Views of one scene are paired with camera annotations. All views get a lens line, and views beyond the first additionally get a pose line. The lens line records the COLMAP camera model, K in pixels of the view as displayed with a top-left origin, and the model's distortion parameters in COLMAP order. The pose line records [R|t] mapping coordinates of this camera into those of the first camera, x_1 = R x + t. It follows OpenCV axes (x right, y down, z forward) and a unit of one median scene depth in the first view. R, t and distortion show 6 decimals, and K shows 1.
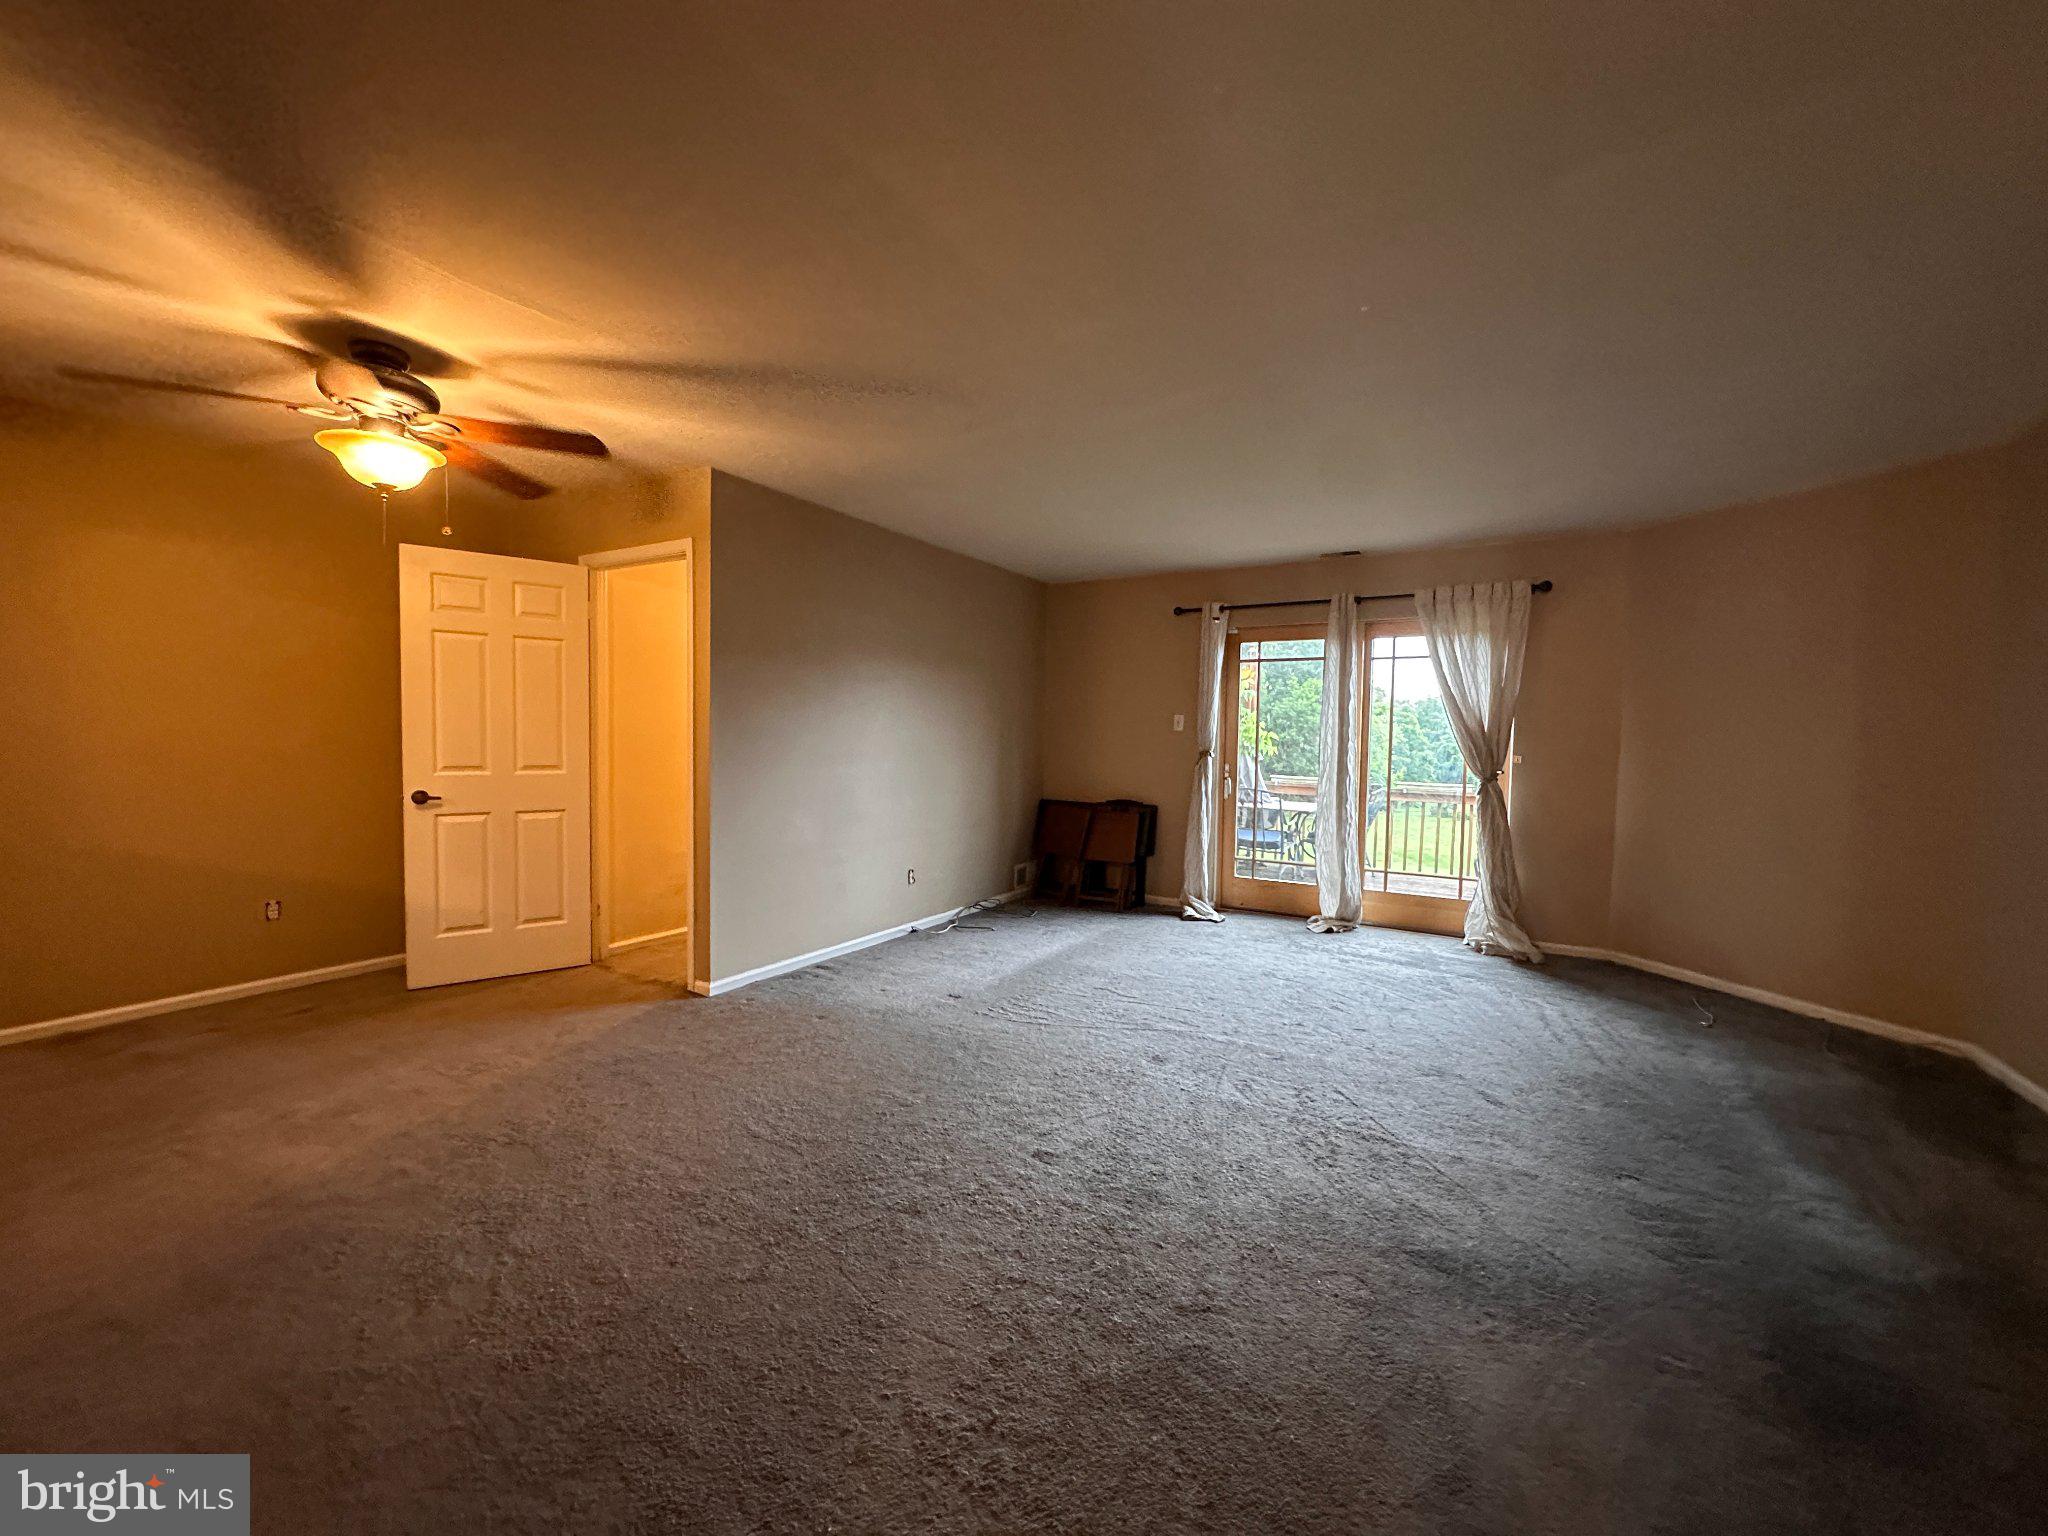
lens RADIAL K [[819.2, 0, 1026.2], [0, 819.2, 769.4], [0, 0, 1]] dist [-0.006070, 0.002471]
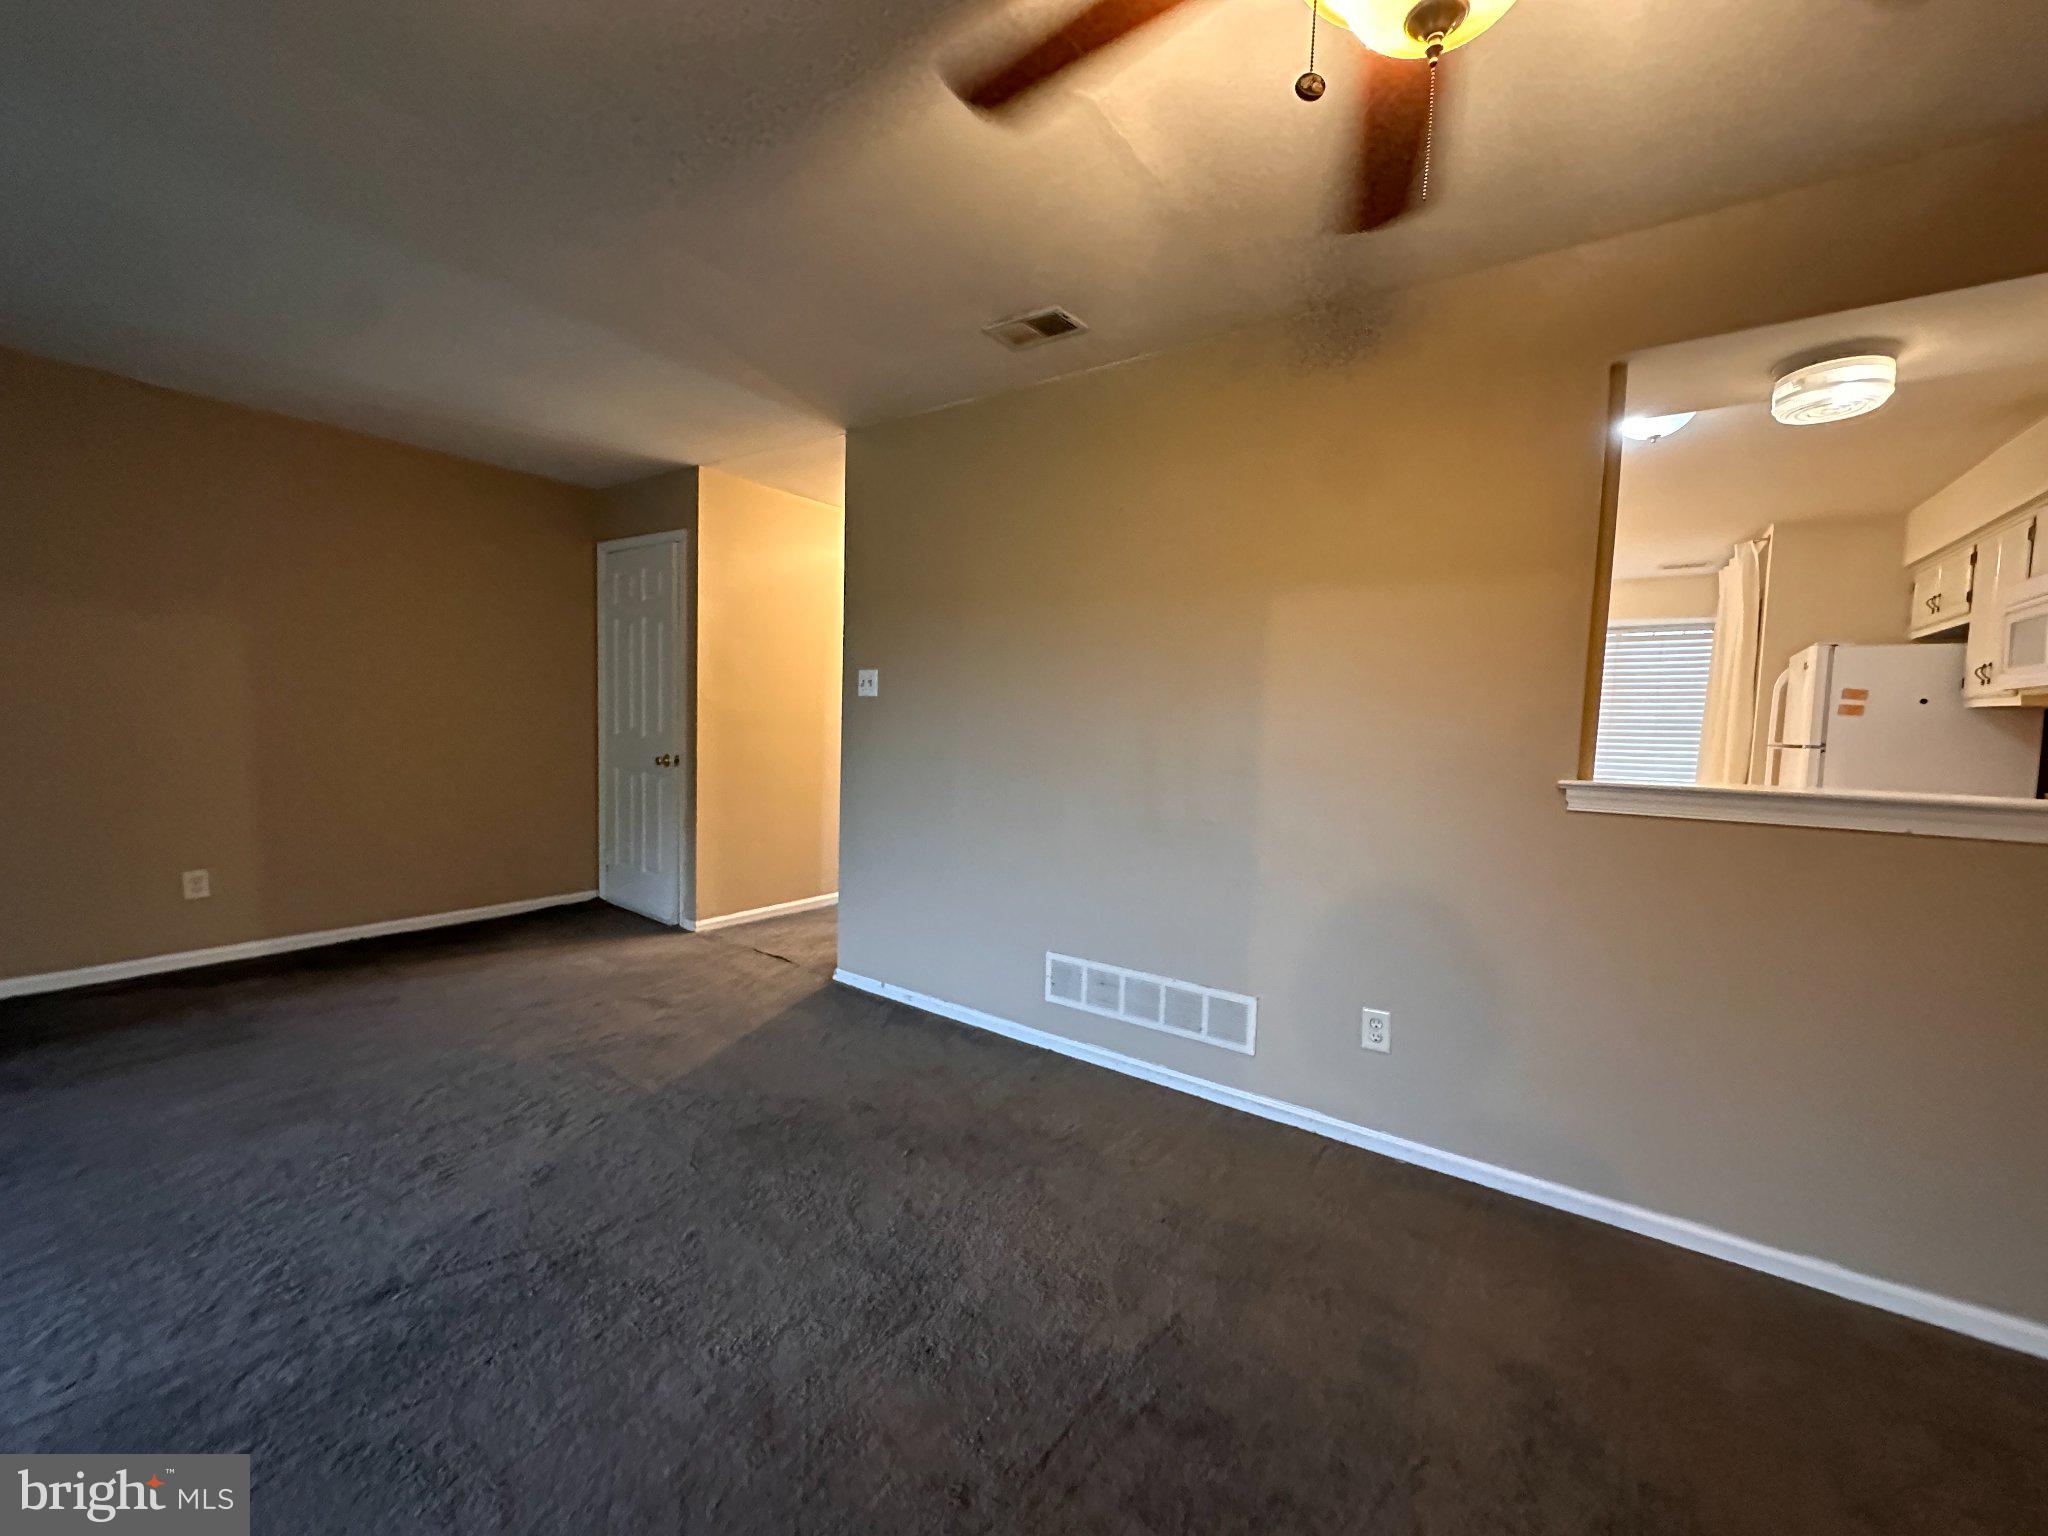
lens RADIAL K [[819.2, 0, 1026.2], [0, 819.2, 769.4], [0, 0, 1]] dist [-0.006070, 0.002471]
pose [[-0.994574, -0.054804, 0.088427, -0.348548], [-0.044297, 0.992179, 0.116697, -0.033057], [-0.094131, 0.112147, -0.989223, 0.733423]]
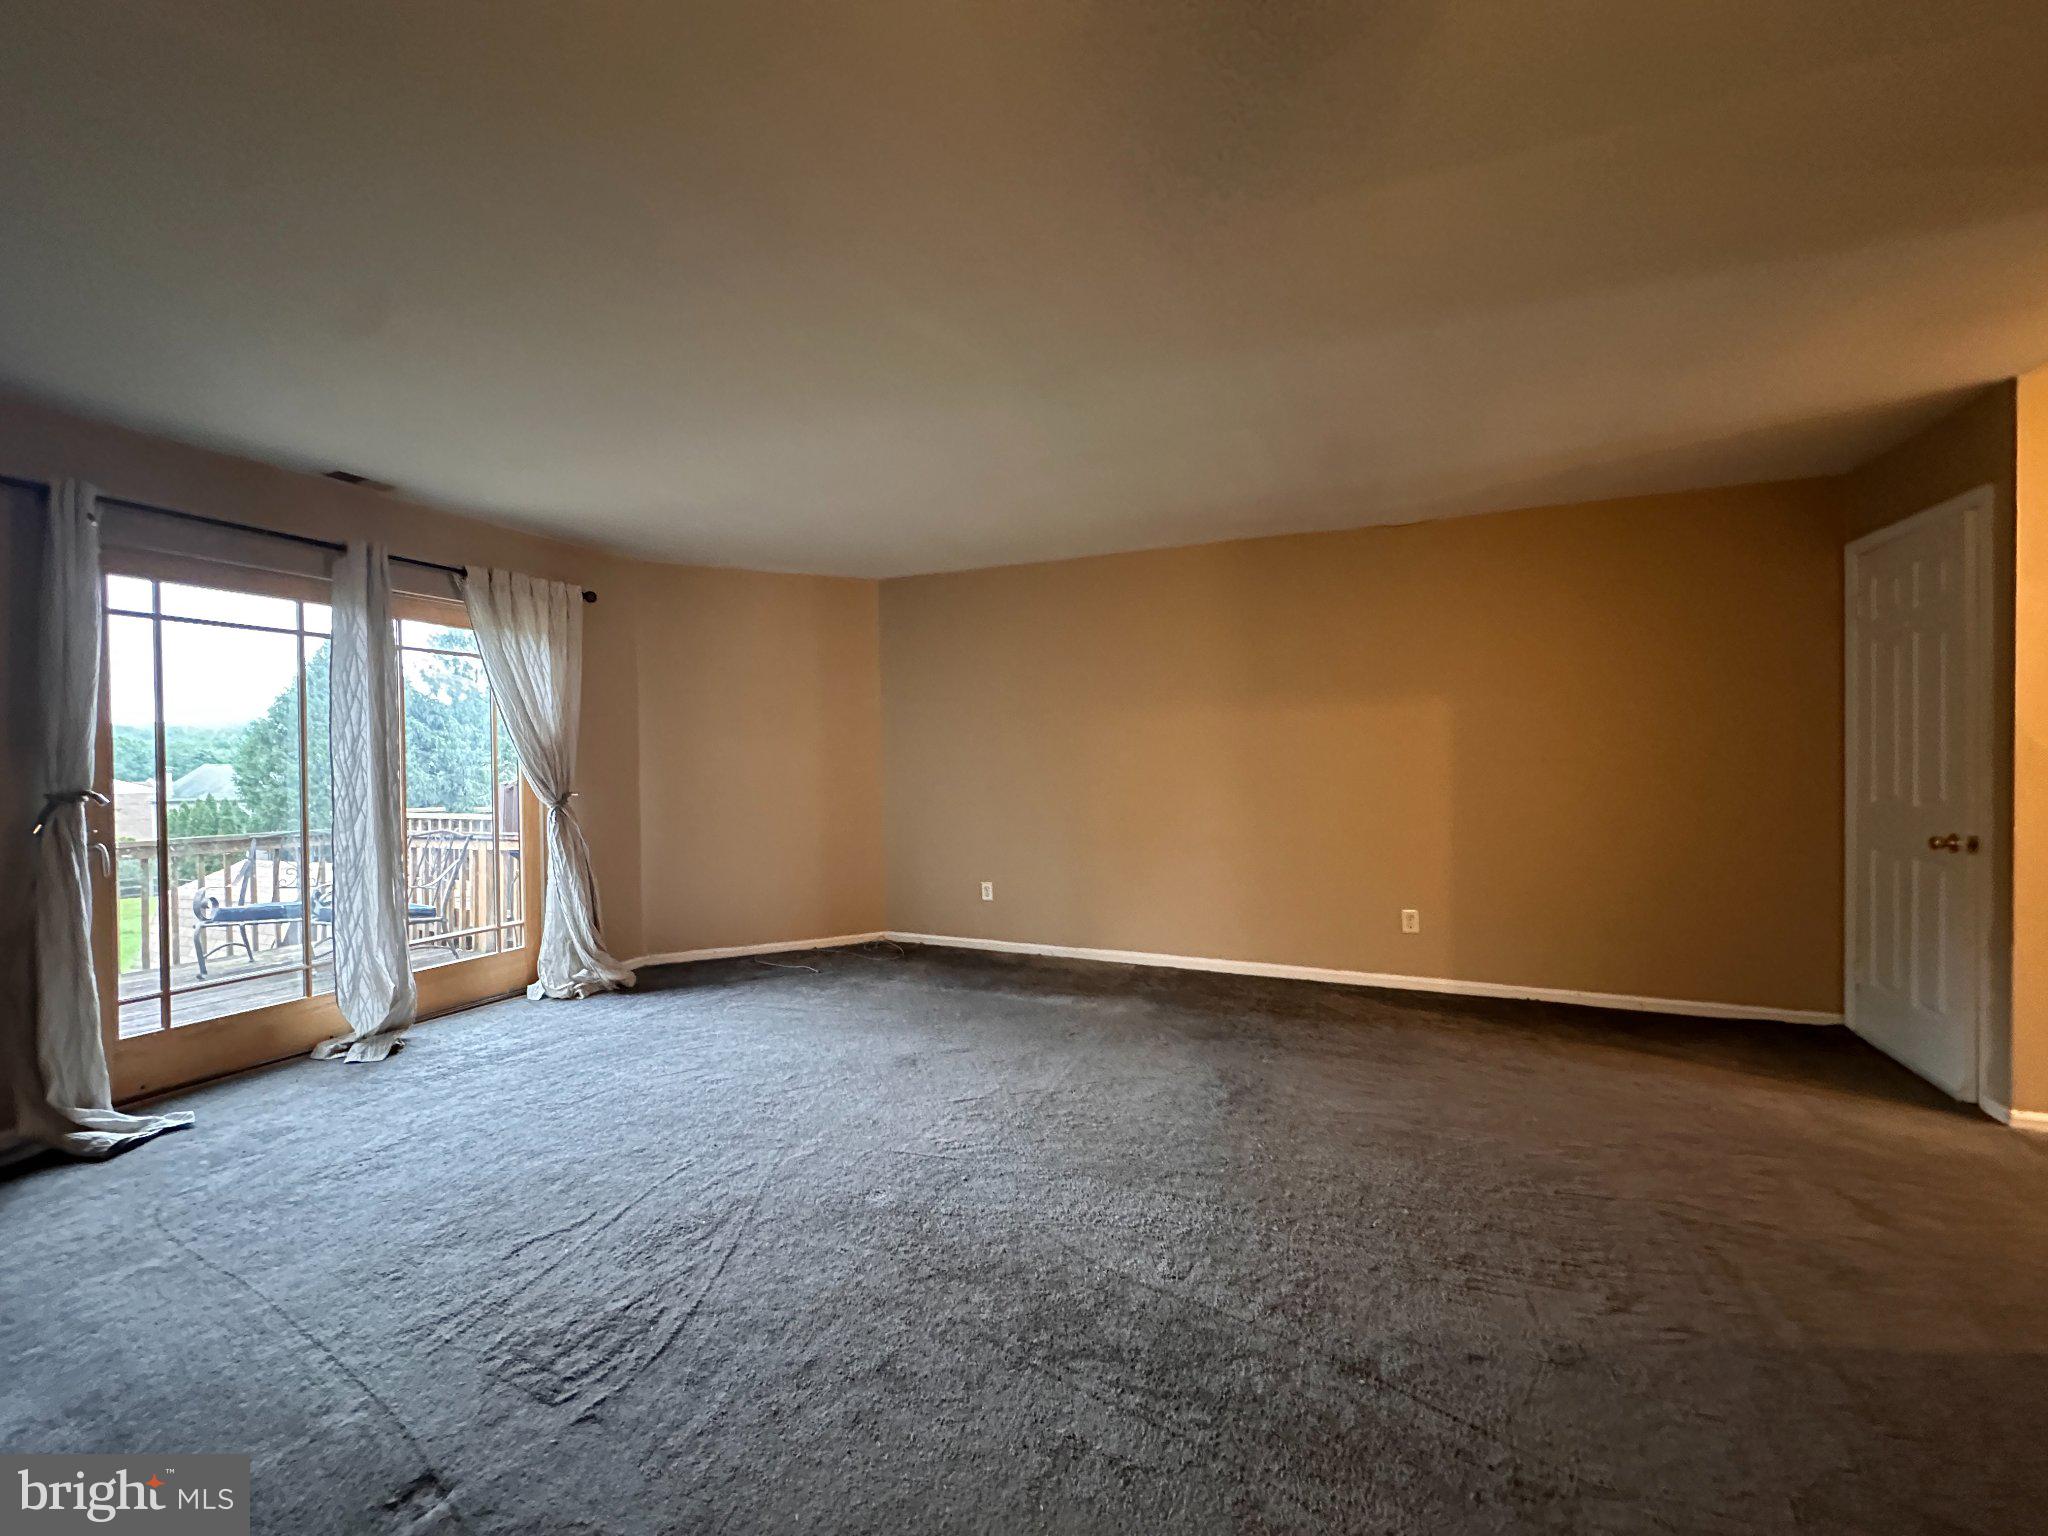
lens RADIAL K [[819.2, 0, 1026.2], [0, 819.2, 769.4], [0, 0, 1]] dist [-0.006070, 0.002471]
pose [[-0.126710, -0.027482, 0.991559, -0.371280], [0.051926, 0.998062, 0.034297, -0.027929], [-0.990580, 0.055833, -0.125038, 0.608448]]
